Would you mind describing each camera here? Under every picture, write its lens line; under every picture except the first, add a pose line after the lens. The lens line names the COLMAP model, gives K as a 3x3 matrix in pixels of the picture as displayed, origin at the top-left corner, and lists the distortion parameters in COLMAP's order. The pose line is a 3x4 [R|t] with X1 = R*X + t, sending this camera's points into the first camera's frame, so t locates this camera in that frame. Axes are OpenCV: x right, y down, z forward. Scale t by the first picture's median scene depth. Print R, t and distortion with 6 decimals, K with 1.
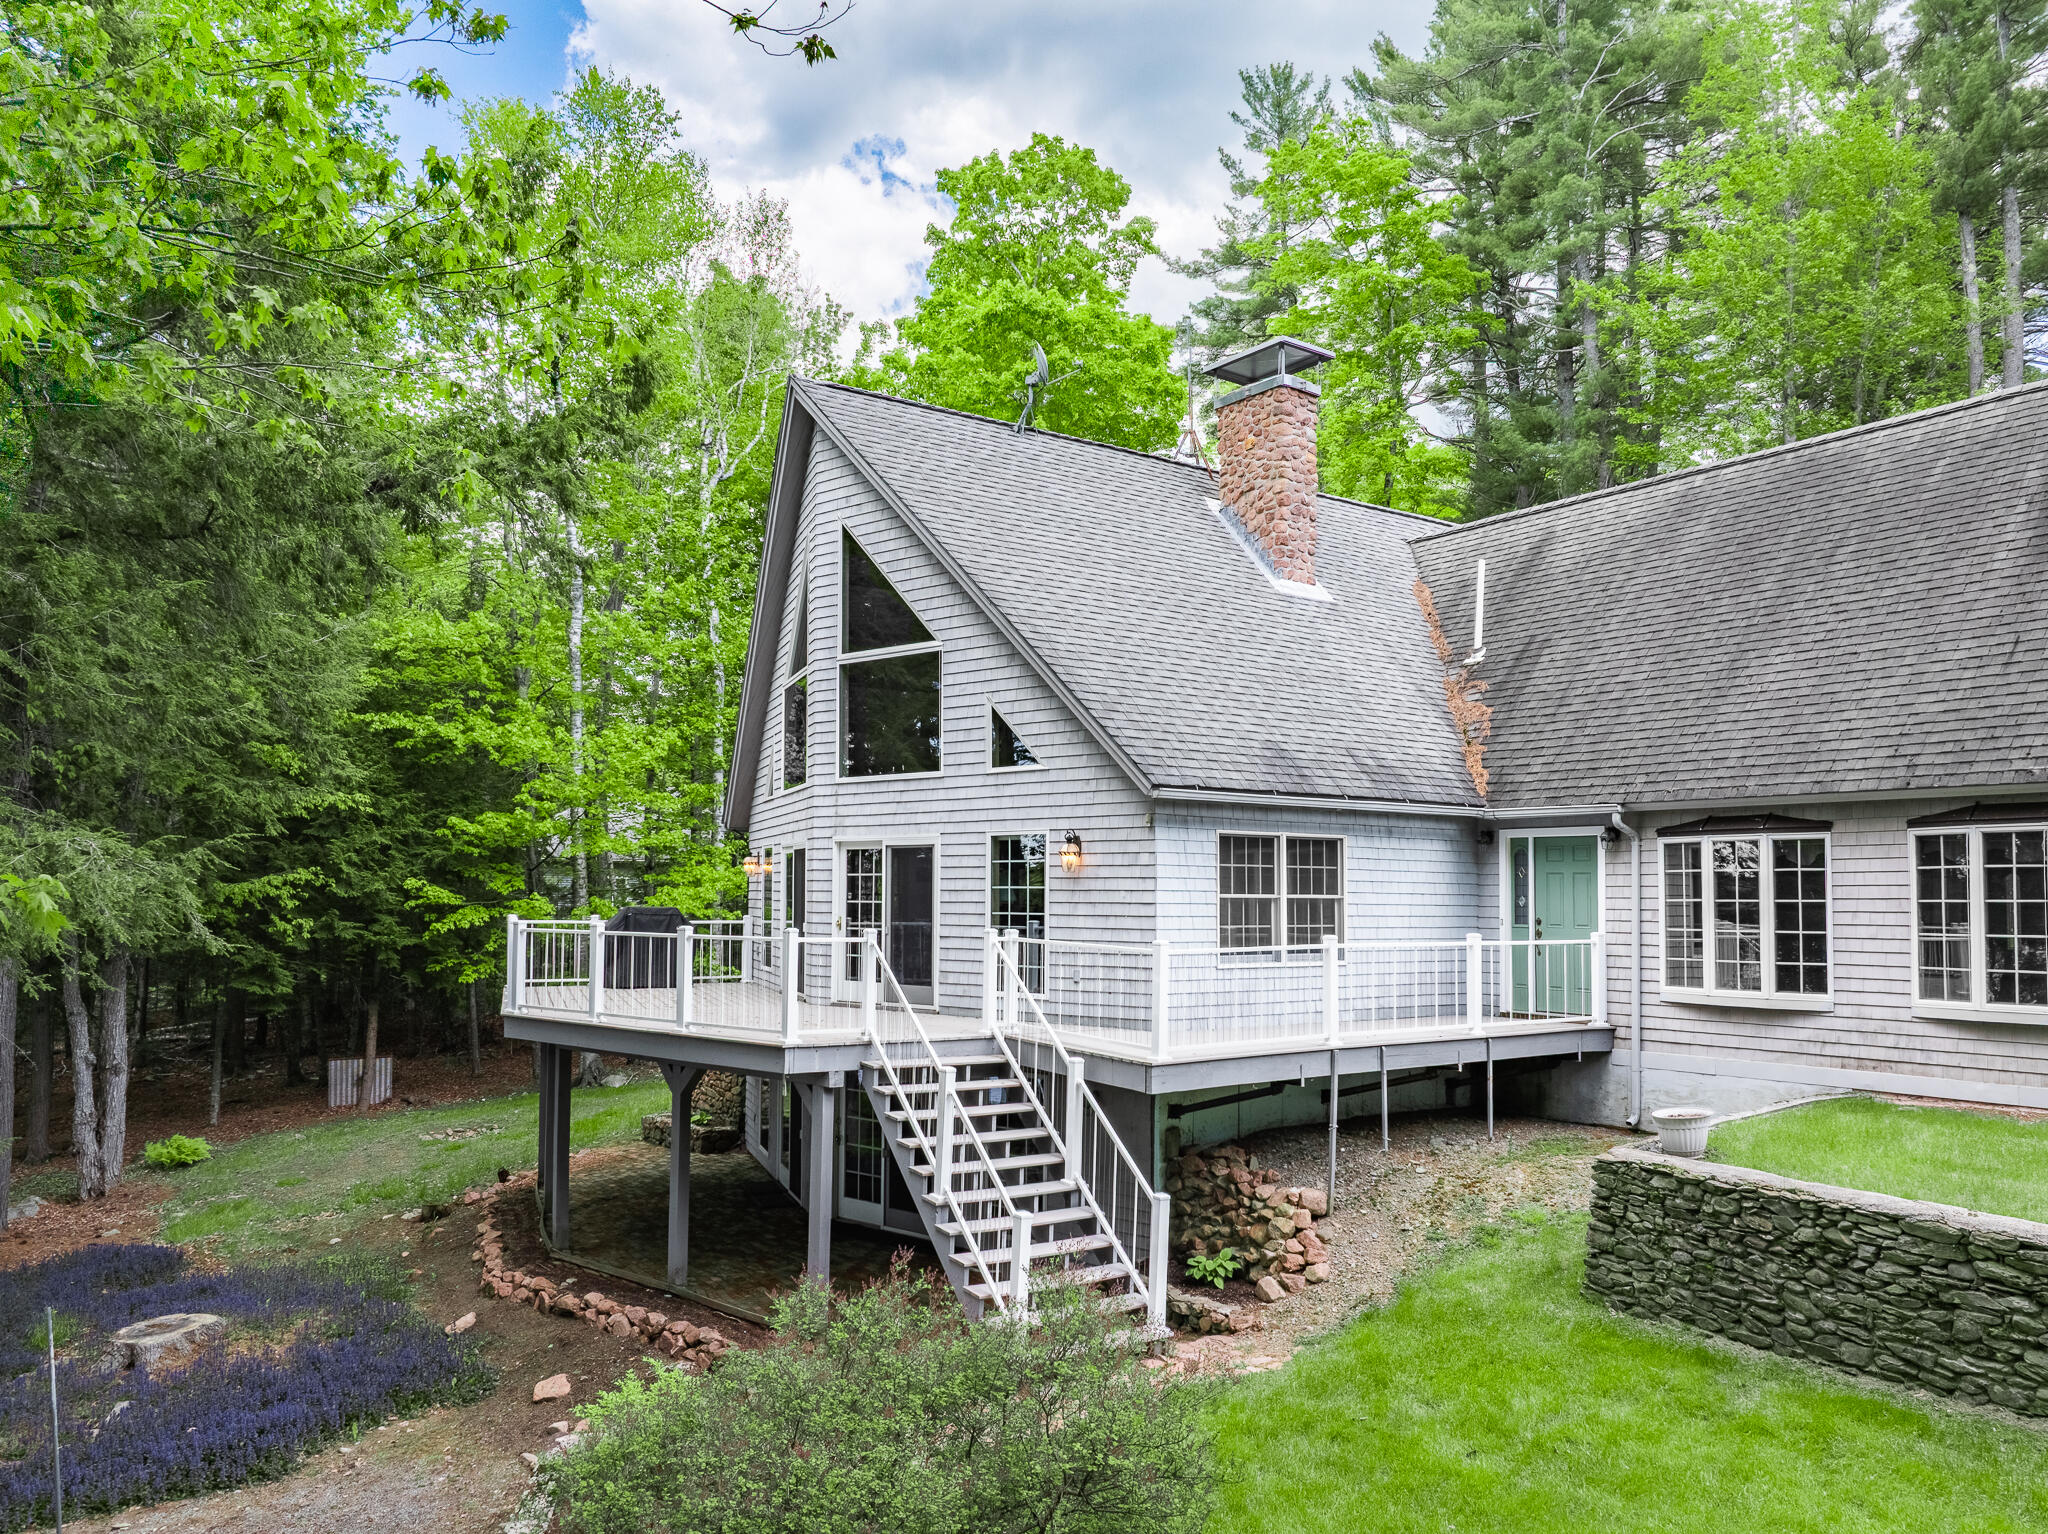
lens RADIAL K [[1474.7, 0, 1015.5], [0, 1474.7, 827.1], [0, 0, 1]] dist [-0.063423, 0.034808]
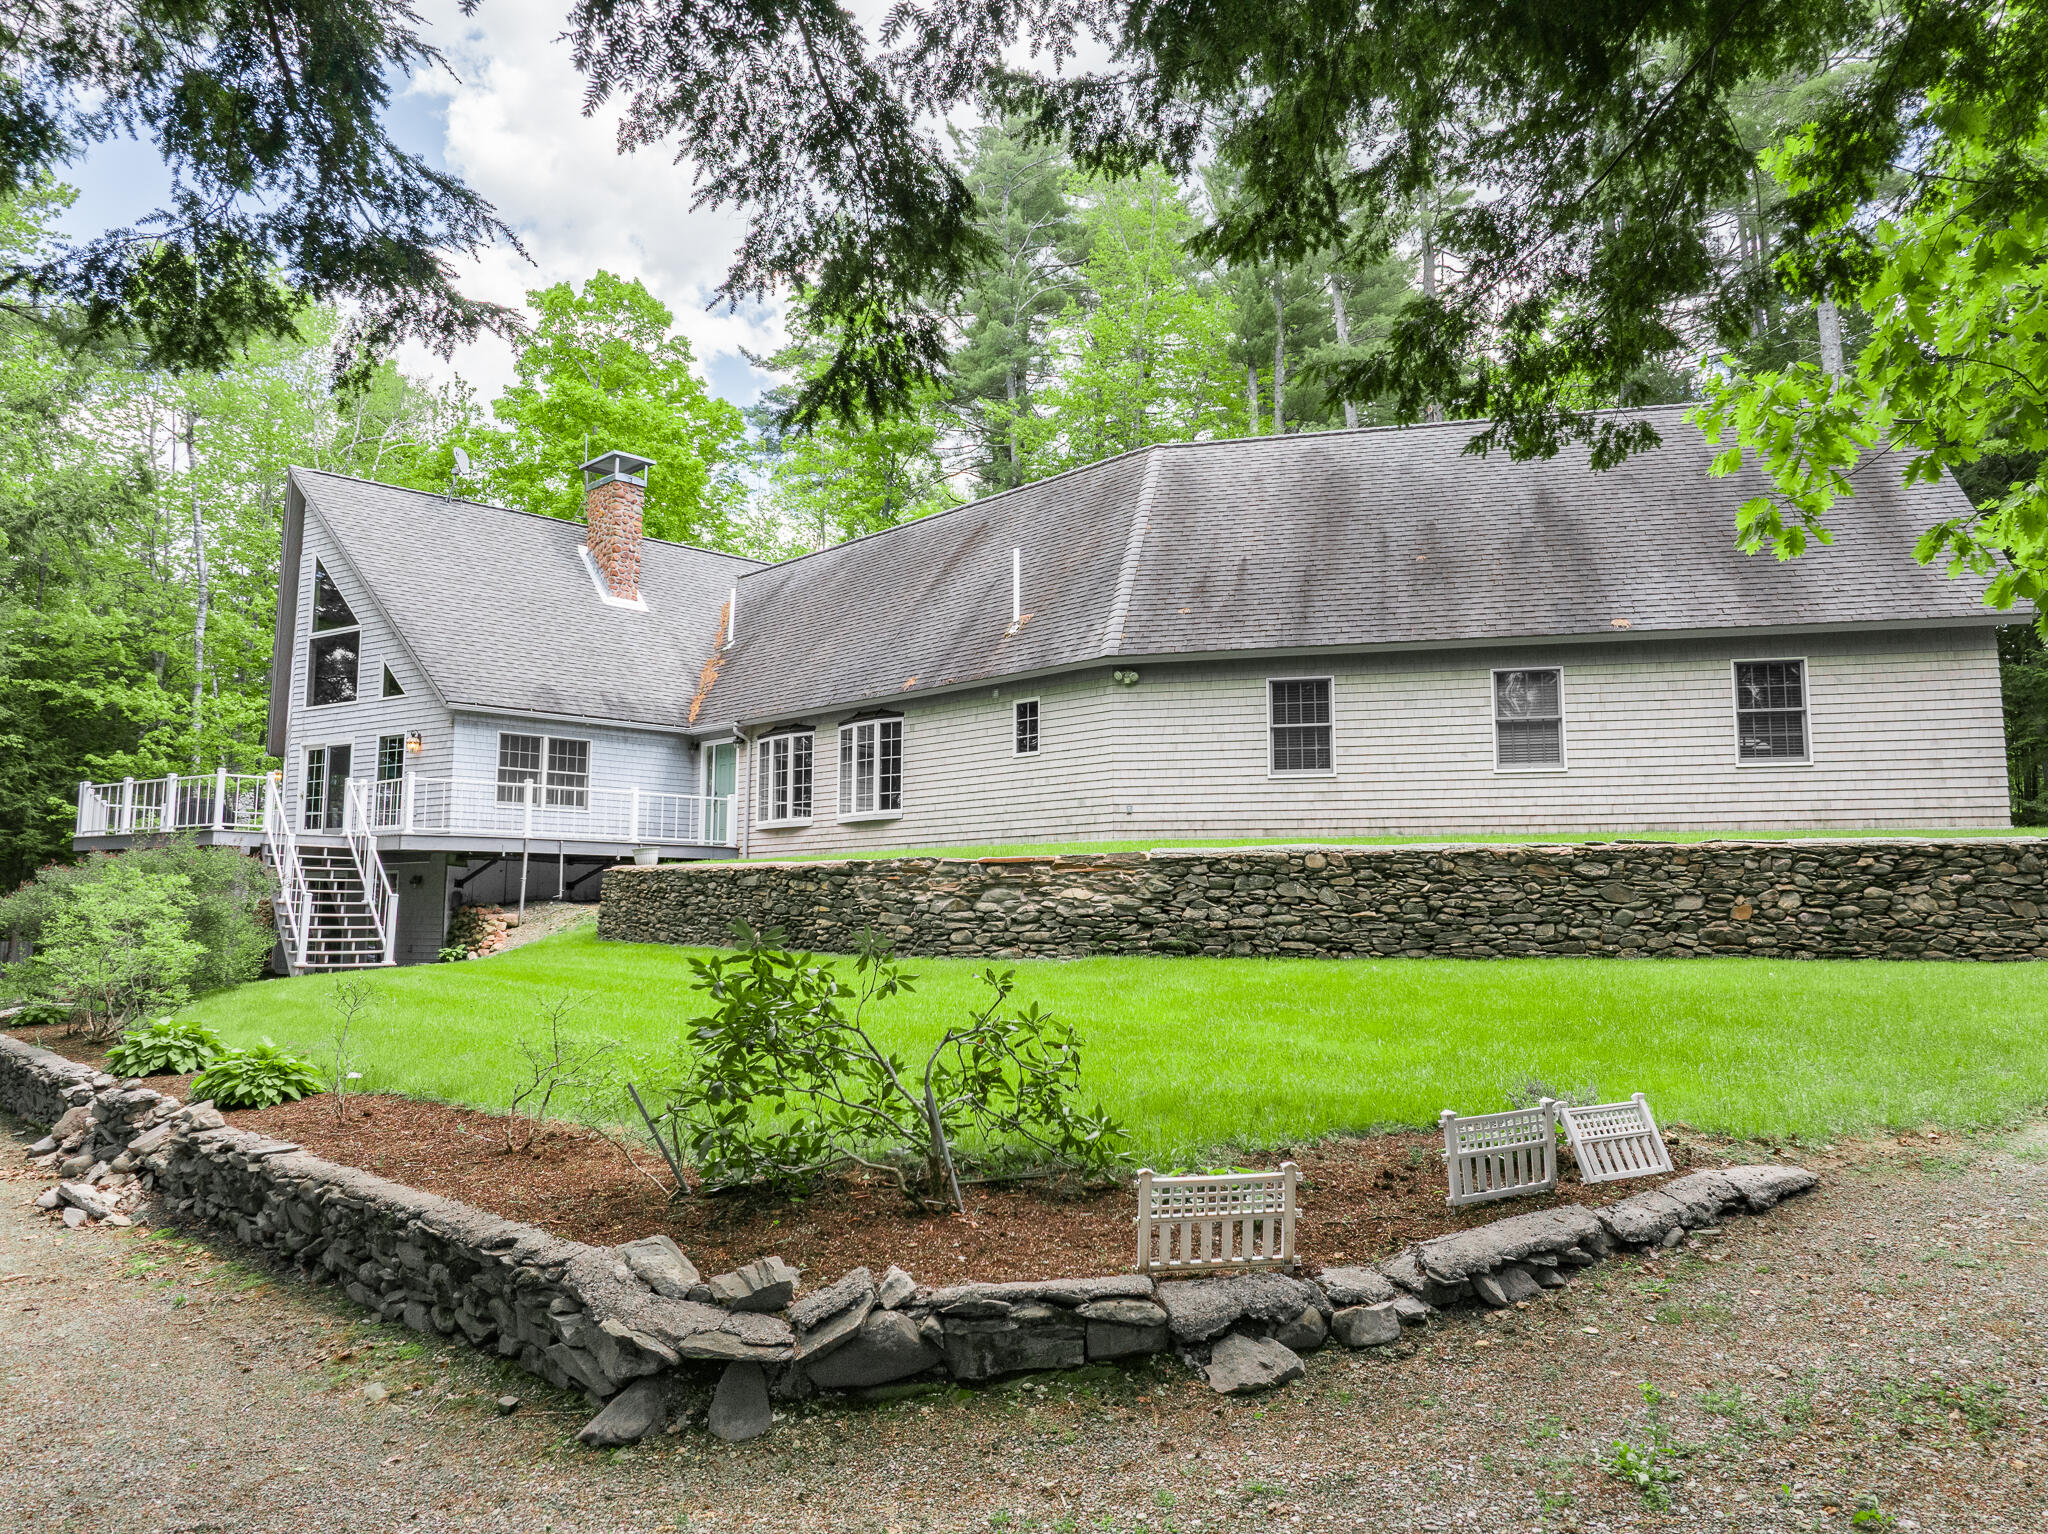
lens RADIAL K [[1439.7, 0, 1024.0], [0, 1439.7, 767.0], [0, 0, 1]] dist [-0.035916, -0.000863]
pose [[0.987873, 0.011816, 0.154813, 0.436161], [-0.002106, 0.998028, -0.062739, 0.134177], [-0.155249, 0.061652, 0.985950, -0.709757]]
